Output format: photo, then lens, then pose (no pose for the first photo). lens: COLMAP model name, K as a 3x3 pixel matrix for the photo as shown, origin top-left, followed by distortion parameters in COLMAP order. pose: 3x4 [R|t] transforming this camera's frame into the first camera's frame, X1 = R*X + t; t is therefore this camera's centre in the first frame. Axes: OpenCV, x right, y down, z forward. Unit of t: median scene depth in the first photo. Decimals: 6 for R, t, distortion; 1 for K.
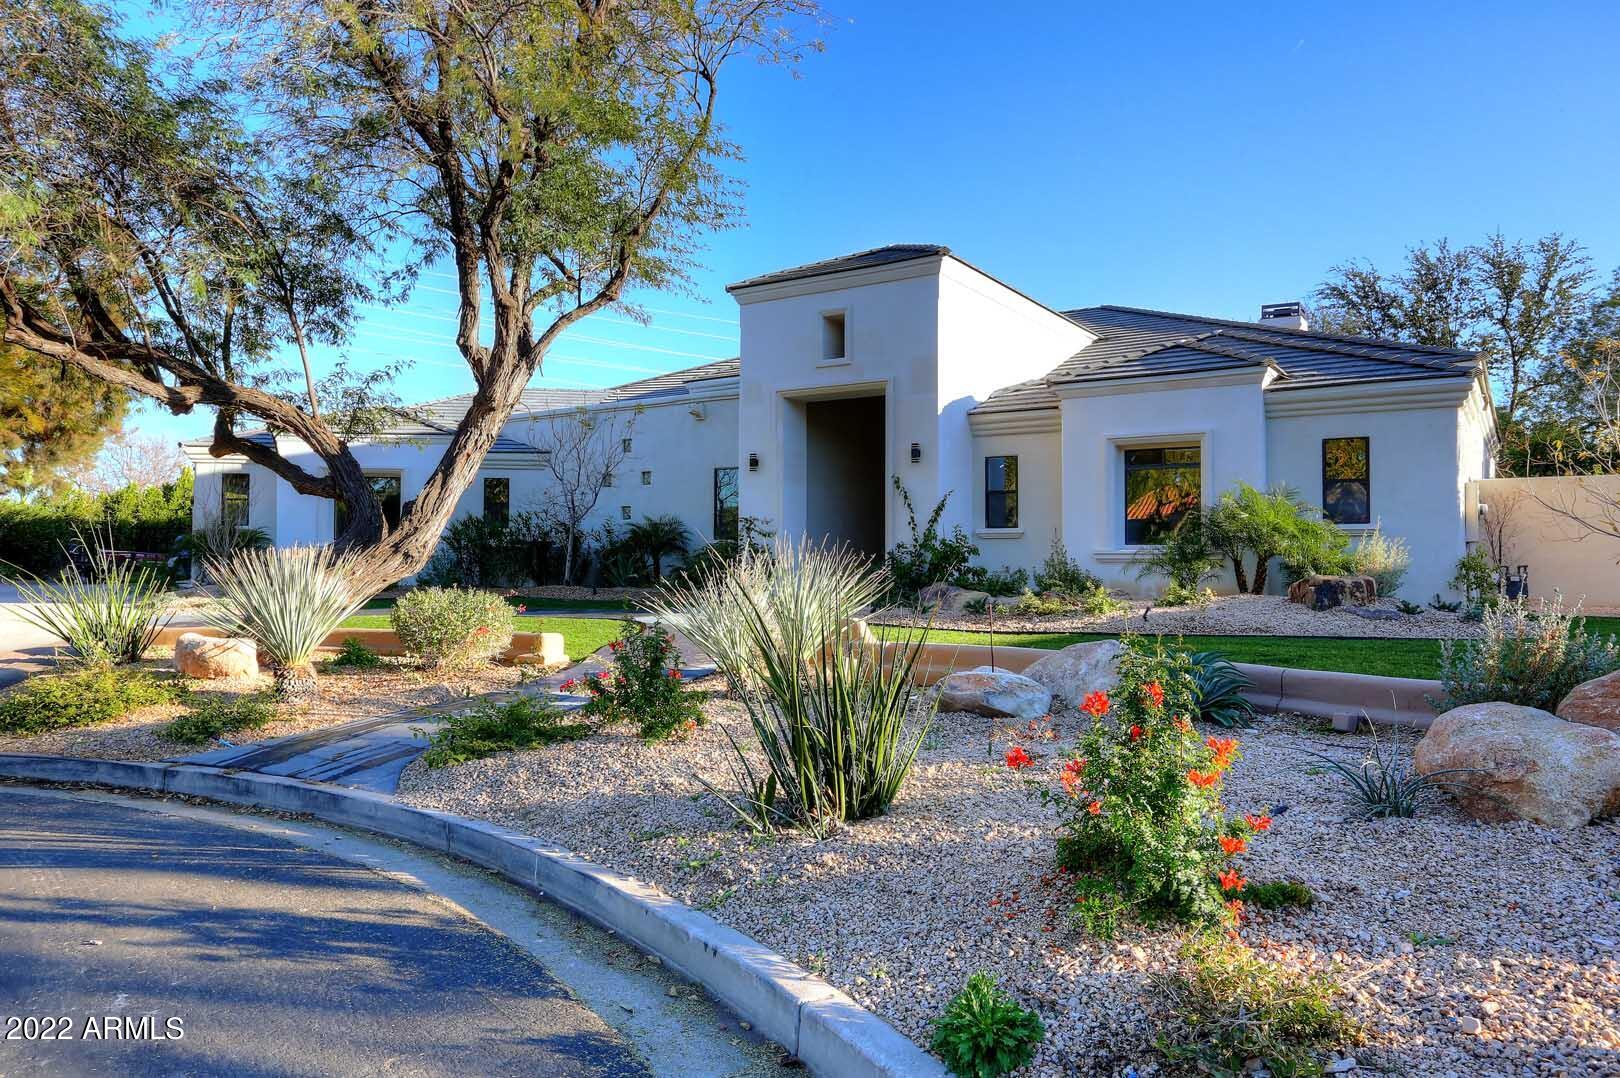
lens RADIAL K [[1068.7, 0, 810.0], [0, 1068.7, 539.0], [0, 0, 1]] dist [0.003523, 0.004623]
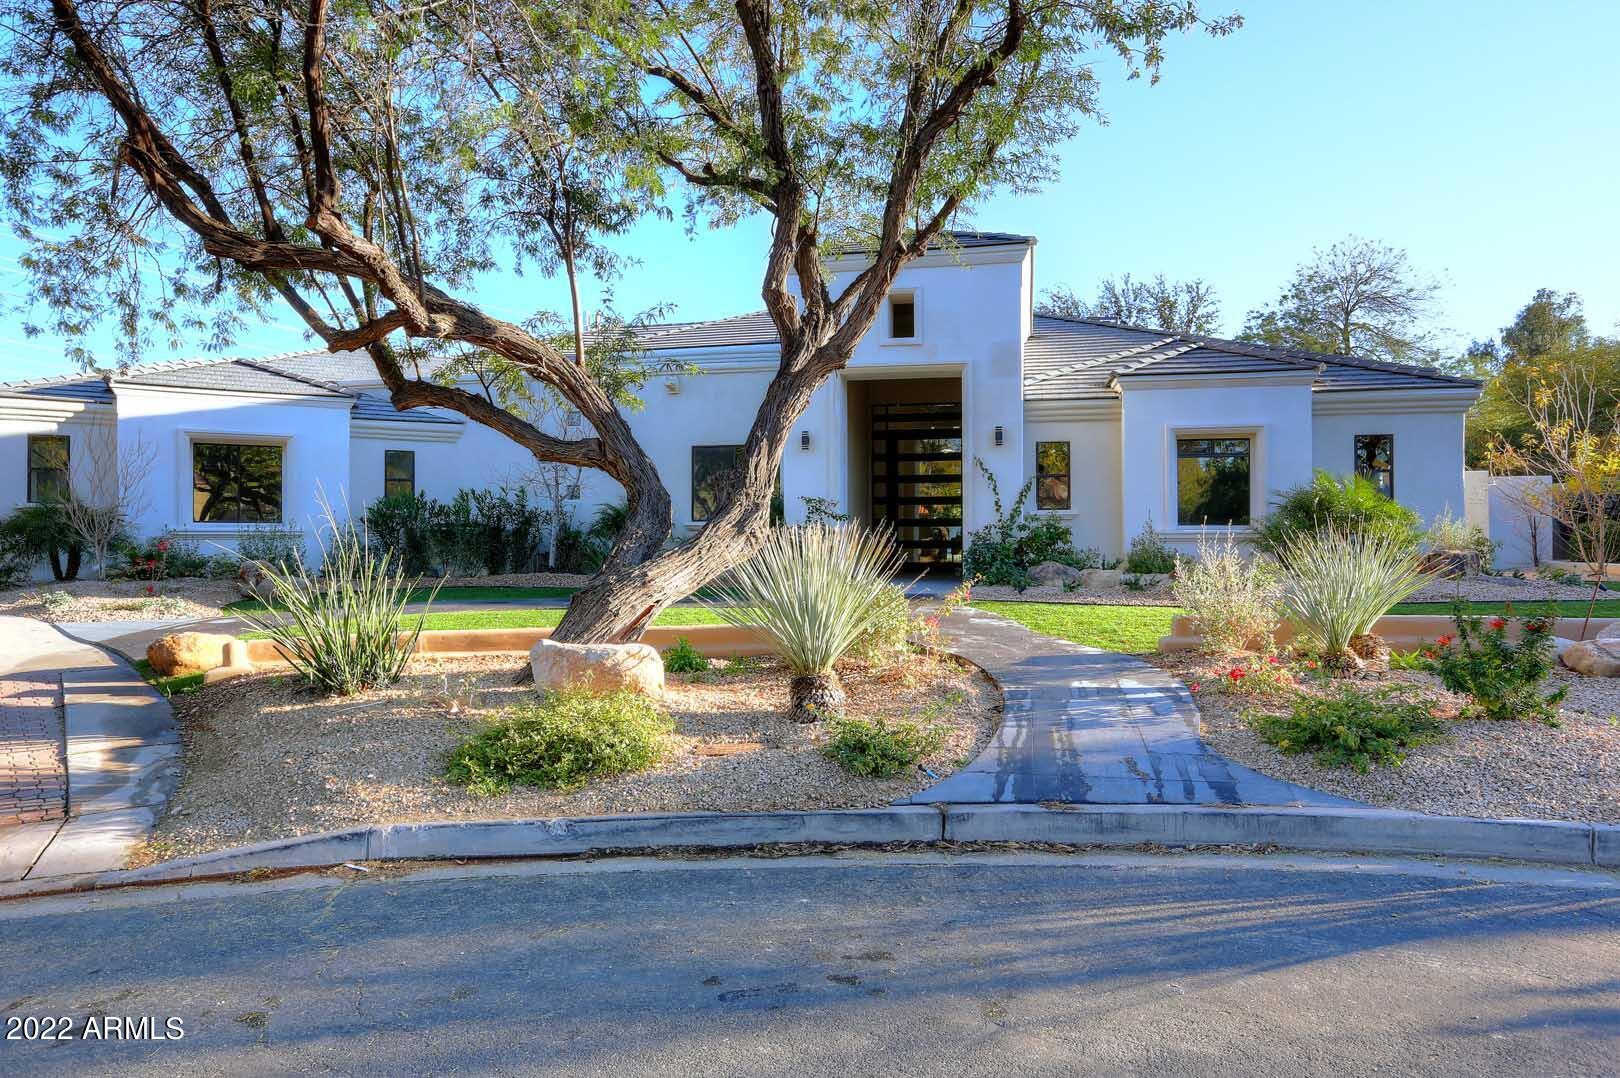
lens RADIAL K [[1022.9, 0, 810.0], [0, 1022.9, 539.0], [0, 0, 1]] dist [-0.002148, 0.000522]
pose [[0.924091, -0.005875, 0.382128, -0.360795], [0.000689, 0.999906, 0.013707, 0.003572], [-0.382172, -0.012403, 0.924008, 0.136260]]
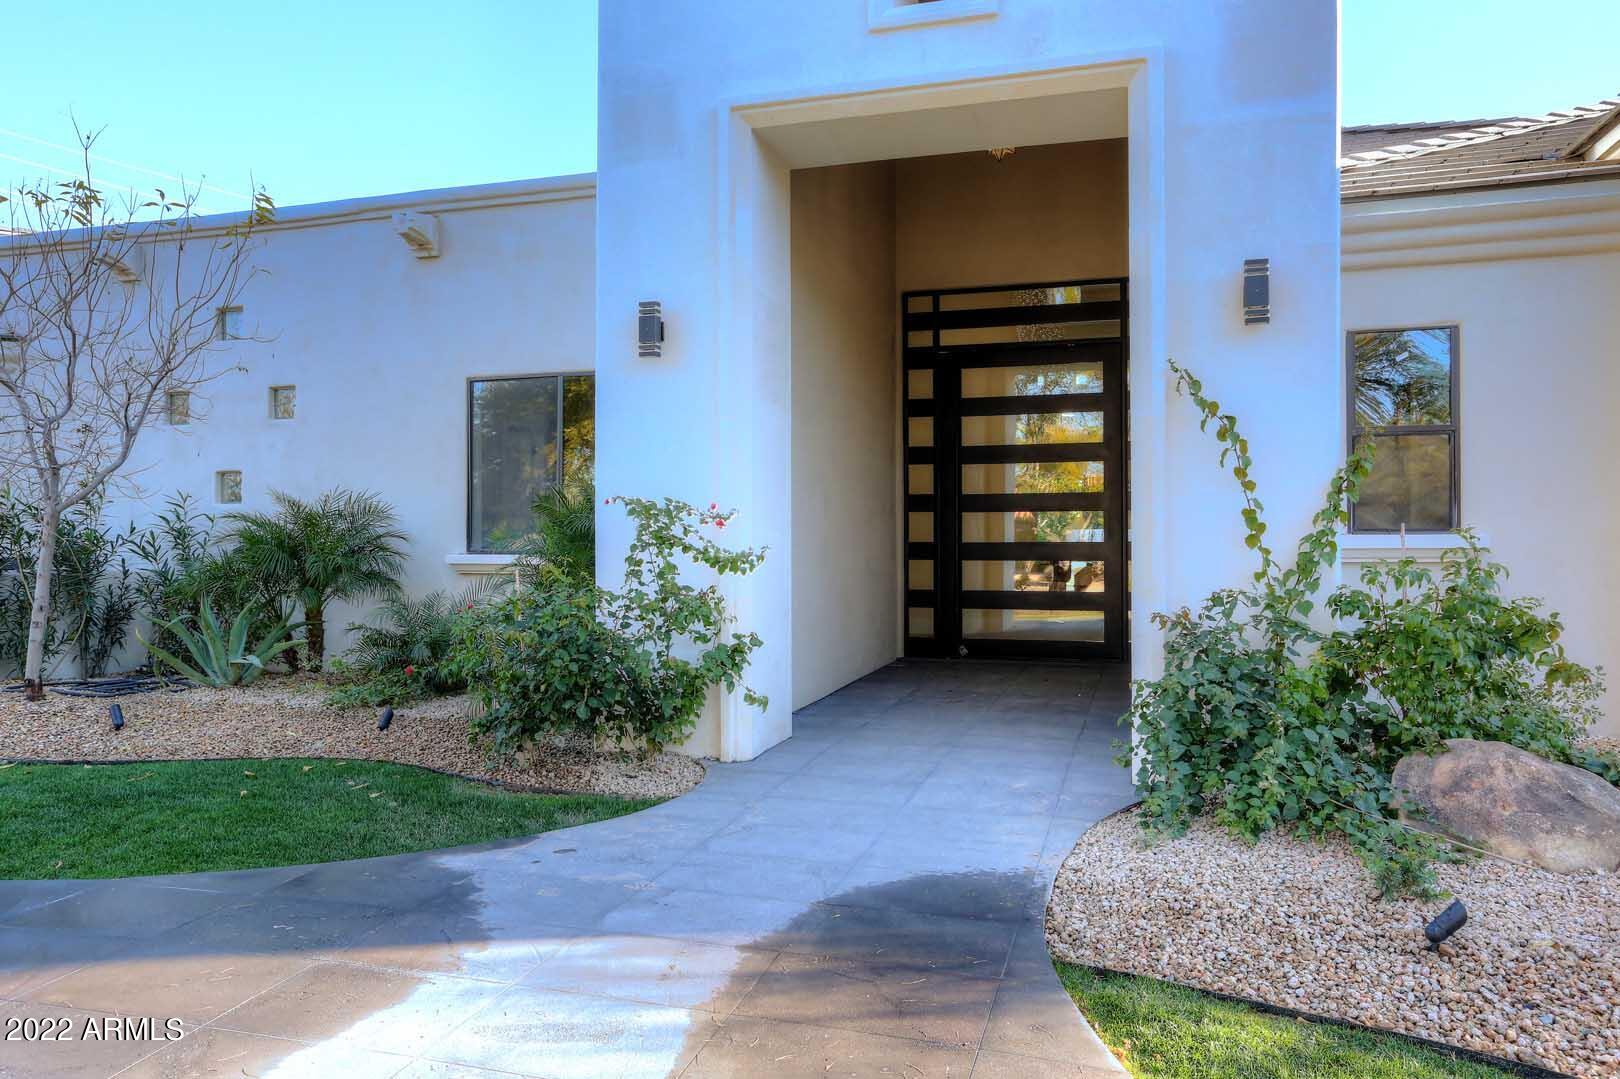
lens RADIAL K [[1092.1, 0, 810.0], [0, 1092.1, 539.5], [0, 0, 1]] dist [0.000303, 0.000535]
pose [[0.955316, -0.006465, 0.295516, -0.094158], [0.001593, 0.999859, 0.016722, -0.012396], [-0.295582, -0.015504, 0.955191, 0.605260]]
